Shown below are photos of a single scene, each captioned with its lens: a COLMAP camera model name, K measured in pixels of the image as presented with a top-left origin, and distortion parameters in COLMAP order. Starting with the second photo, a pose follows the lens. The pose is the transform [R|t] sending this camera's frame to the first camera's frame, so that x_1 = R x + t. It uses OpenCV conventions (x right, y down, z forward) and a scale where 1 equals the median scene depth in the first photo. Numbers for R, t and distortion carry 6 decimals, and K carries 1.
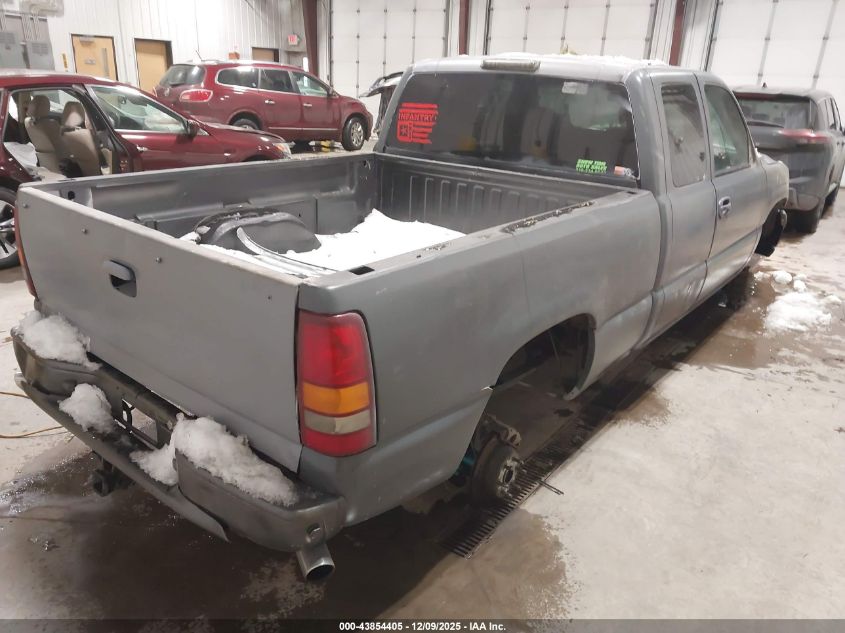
lens RADIAL K [[666.1, 0, 422.5], [0, 666.1, 316.5], [0, 0, 1]] dist [0.028018, -0.006251]
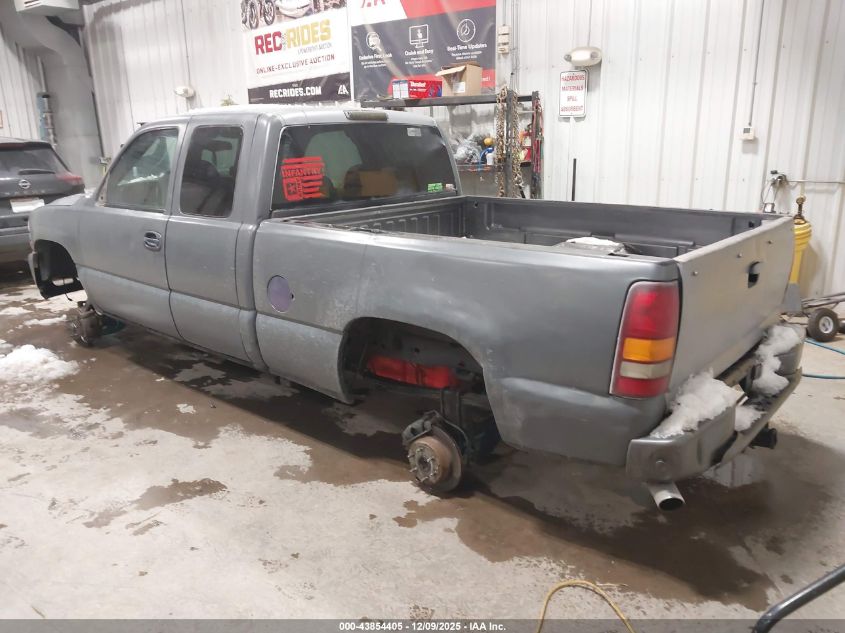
lens RADIAL K [[666.1, 0, 422.5], [0, 666.1, 316.5], [0, 0, 1]] dist [0.028018, -0.006251]
pose [[0.042843, -0.307400, 0.950615, -1.314413], [0.355050, 0.894064, 0.273112, -0.434737], [-0.933865, 0.325815, 0.147447, 1.071354]]
